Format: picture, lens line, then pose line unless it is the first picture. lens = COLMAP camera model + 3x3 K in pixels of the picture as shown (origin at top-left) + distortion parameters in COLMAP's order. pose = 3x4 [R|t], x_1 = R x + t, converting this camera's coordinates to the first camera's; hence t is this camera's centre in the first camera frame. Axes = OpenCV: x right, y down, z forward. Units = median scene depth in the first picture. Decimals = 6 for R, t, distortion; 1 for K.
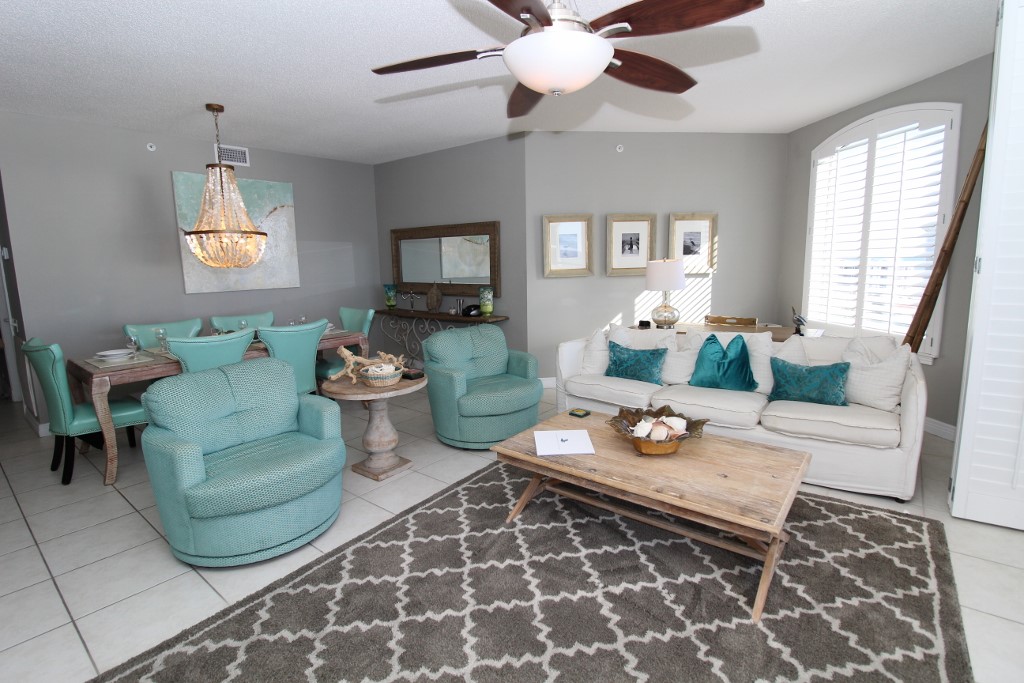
lens RADIAL K [[475.1, 0, 508.9], [0, 475.1, 329.8], [0, 0, 1]] dist [0.001454, -0.012948]
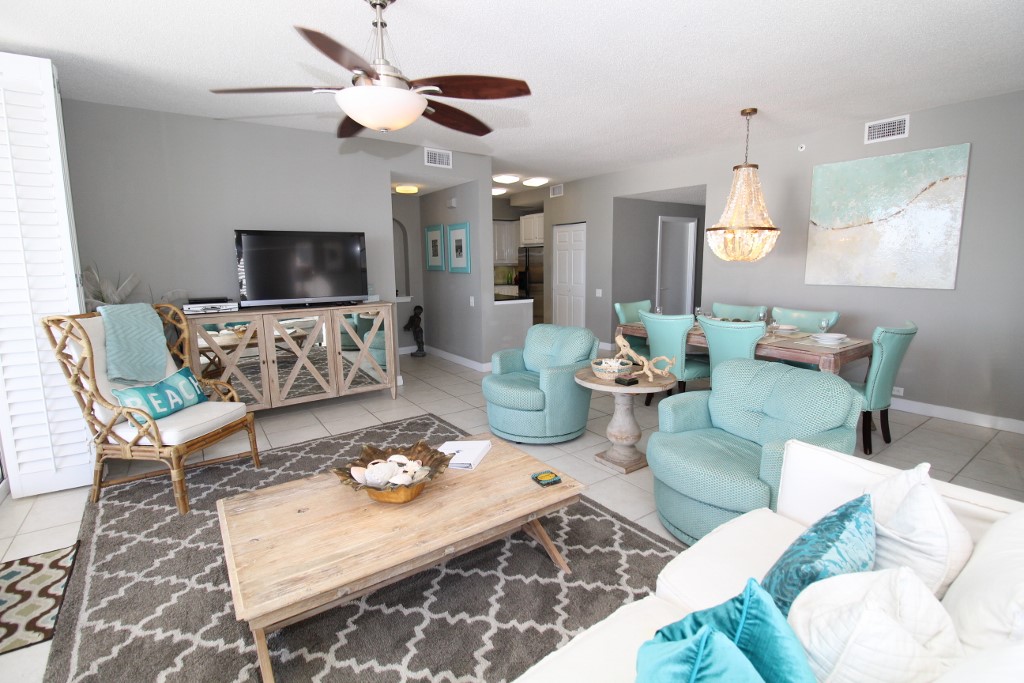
lens RADIAL K [[475.1, 0, 508.9], [0, 475.1, 329.8], [0, 0, 1]] dist [0.001454, -0.012948]
pose [[-0.293434, 0.171445, -0.940480, 0.693522], [-0.120100, 0.969382, 0.214185, -0.175471], [0.948405, 0.175801, -0.263859, 0.950836]]
